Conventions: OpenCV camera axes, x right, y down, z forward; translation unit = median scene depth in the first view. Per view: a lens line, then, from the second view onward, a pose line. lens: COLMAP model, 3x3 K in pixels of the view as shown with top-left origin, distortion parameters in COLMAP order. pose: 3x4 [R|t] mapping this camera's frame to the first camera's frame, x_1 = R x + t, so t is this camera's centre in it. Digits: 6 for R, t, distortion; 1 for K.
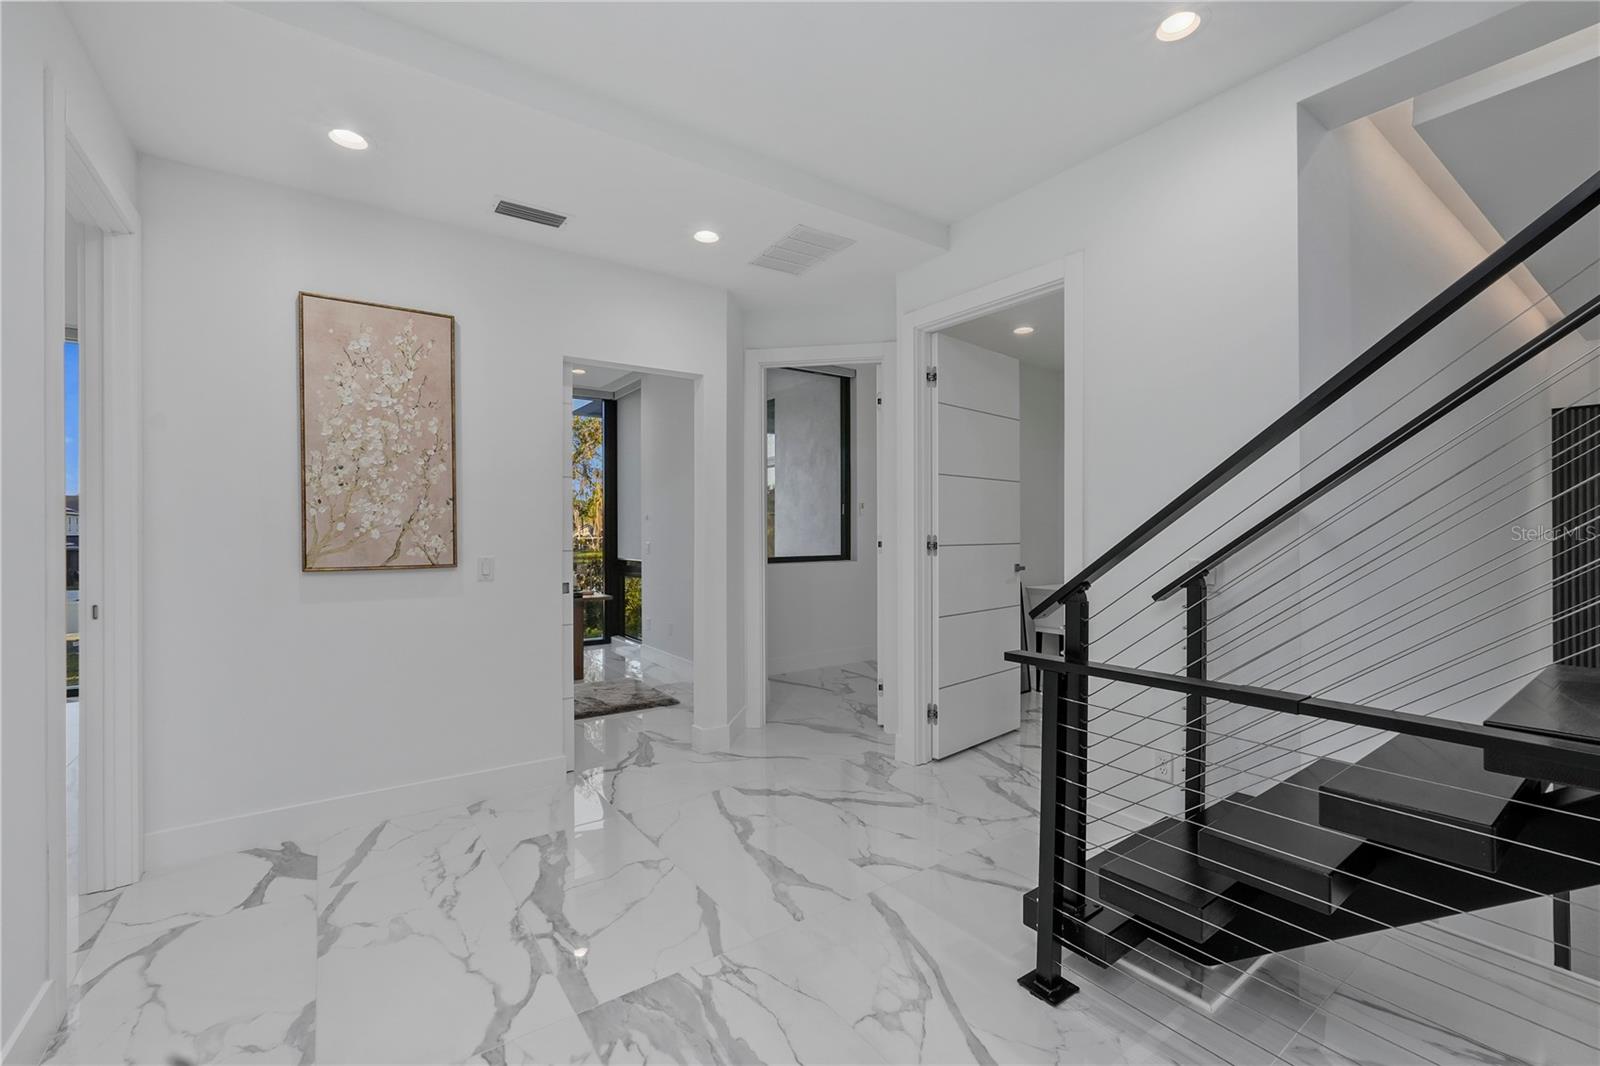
lens RADIAL K [[667.2, 0, 804.0], [0, 667.2, 531.9], [0, 0, 1]] dist [-0.009741, 0.000136]
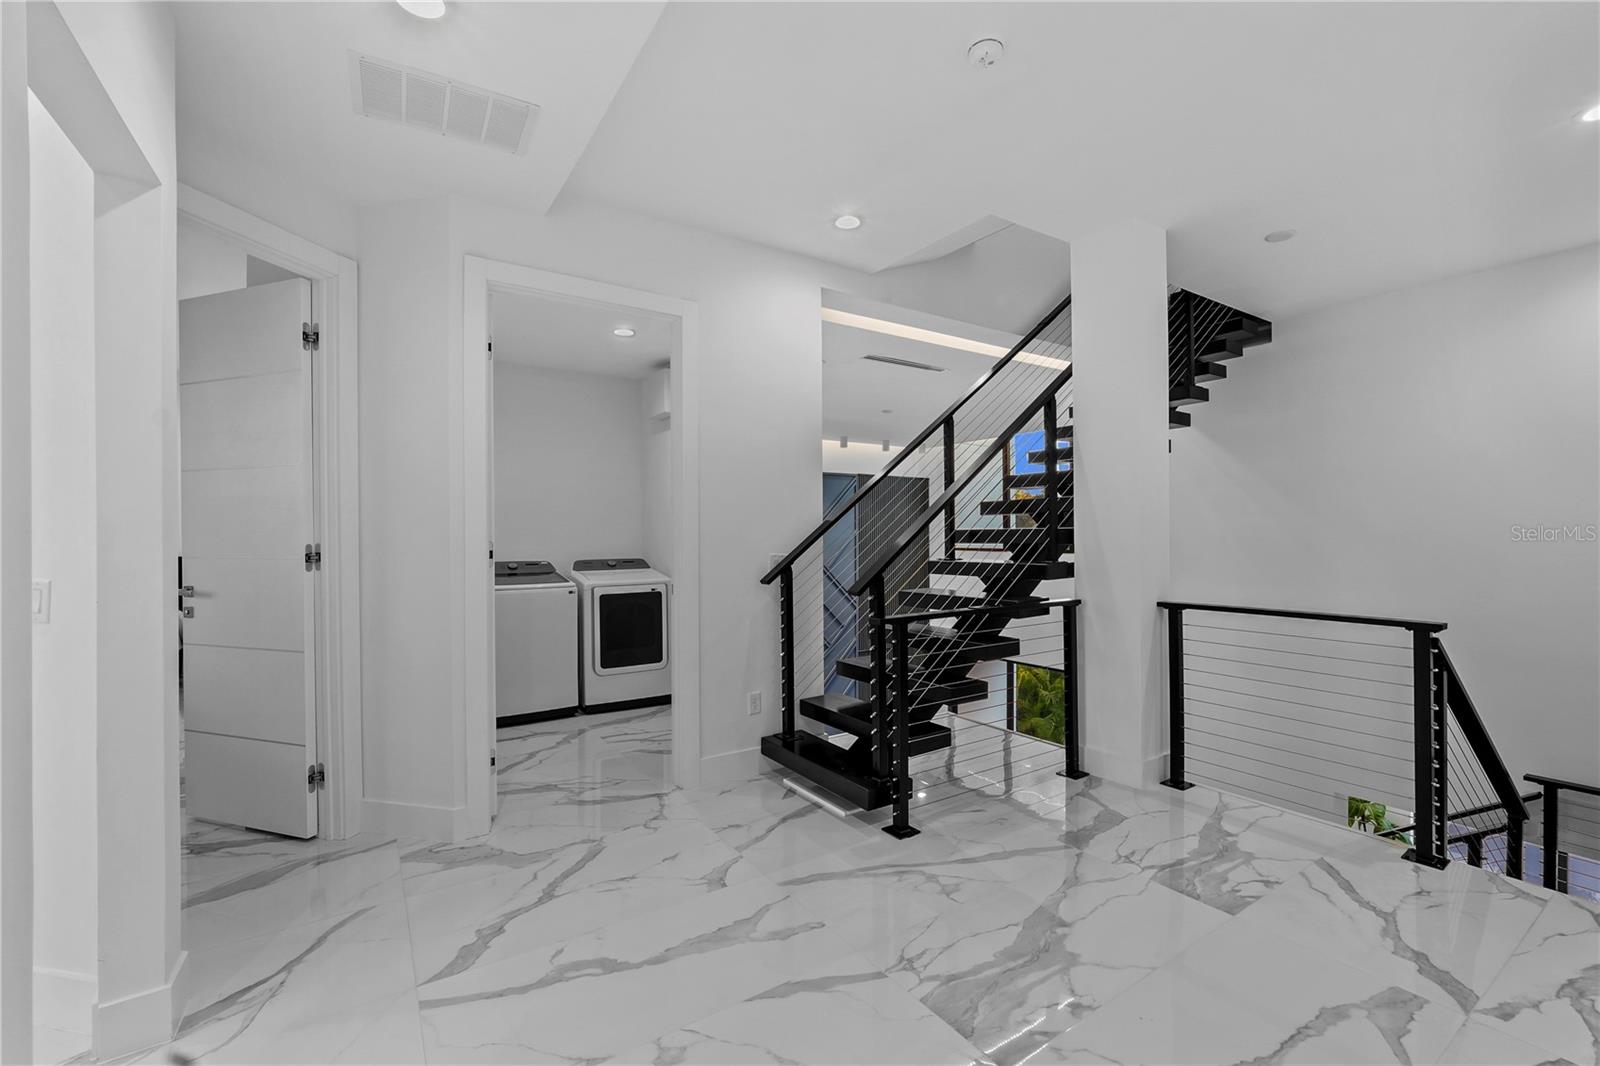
lens RADIAL K [[667.2, 0, 804.0], [0, 667.2, 531.9], [0, 0, 1]] dist [-0.009741, 0.000136]
pose [[0.044439, 0.005997, 0.998994, -0.755560], [0.004118, 0.999972, -0.006186, 0.000923], [-0.999004, 0.004389, 0.044413, 0.736911]]
